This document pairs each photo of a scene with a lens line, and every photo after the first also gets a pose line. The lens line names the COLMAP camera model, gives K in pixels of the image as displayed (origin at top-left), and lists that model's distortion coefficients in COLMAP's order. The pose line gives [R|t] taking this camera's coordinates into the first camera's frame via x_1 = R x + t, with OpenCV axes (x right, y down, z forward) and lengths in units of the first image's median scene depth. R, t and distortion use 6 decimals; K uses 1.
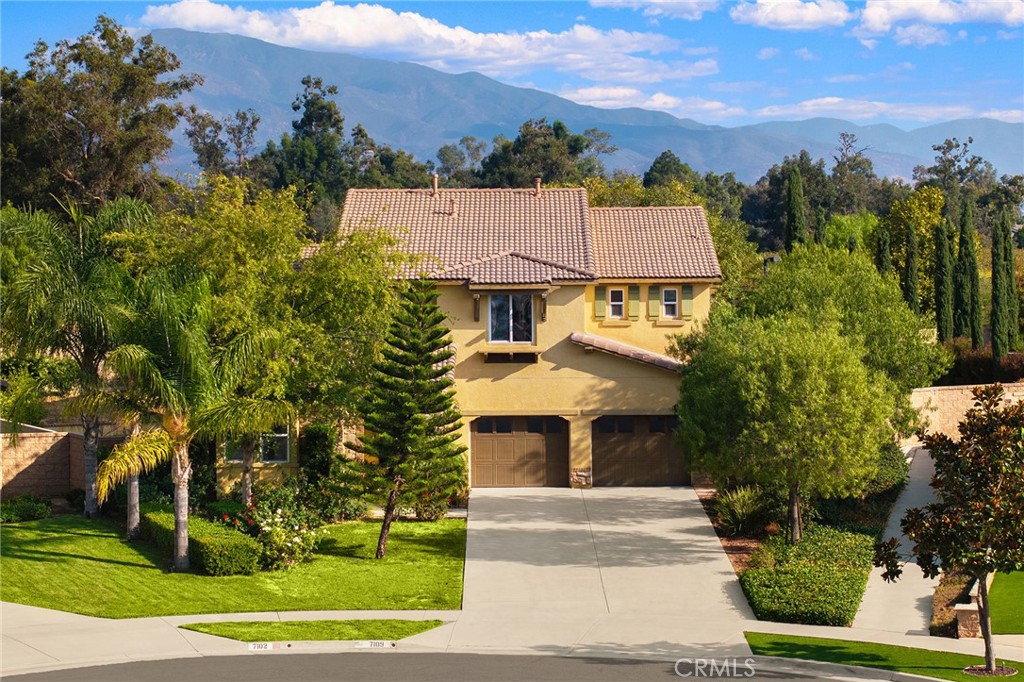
lens RADIAL K [[2068.0, 0, 515.4], [0, 2068.0, 341.3], [0, 0, 1]] dist [0.269164, 0.000000]
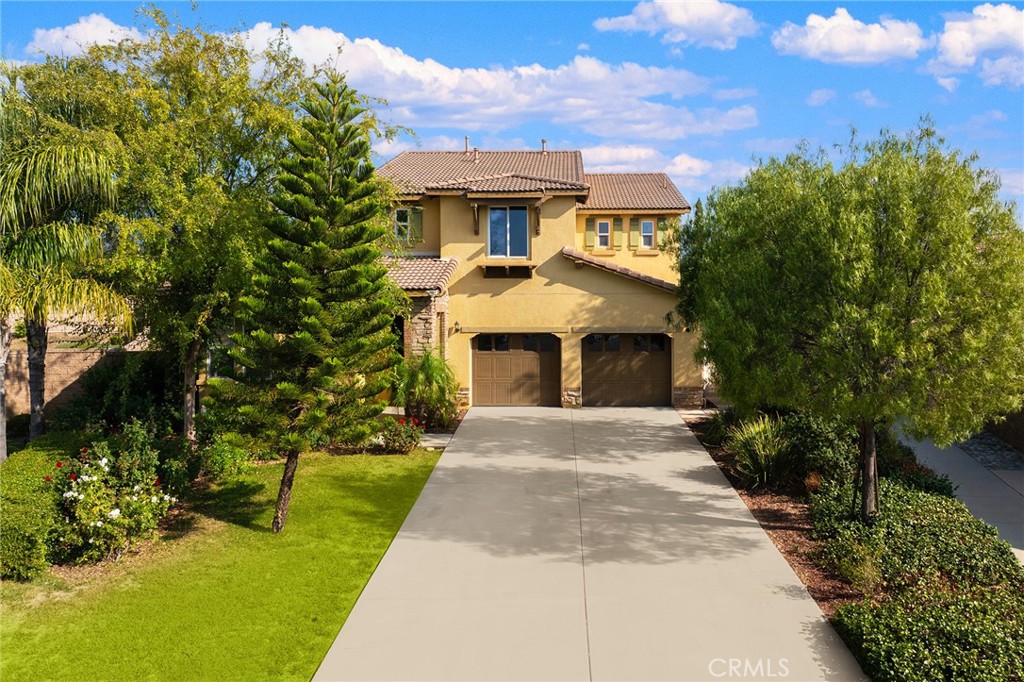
lens RADIAL K [[1115.6, 0, 530.0], [0, 1115.6, 332.8], [0, 0, 1]] dist [0.058532, 0.000000]
pose [[0.999964, -0.006632, 0.005344, 0.008221], [0.004848, 0.959098, 0.283032, -0.171583], [-0.007002, -0.282996, 0.959095, 0.562297]]
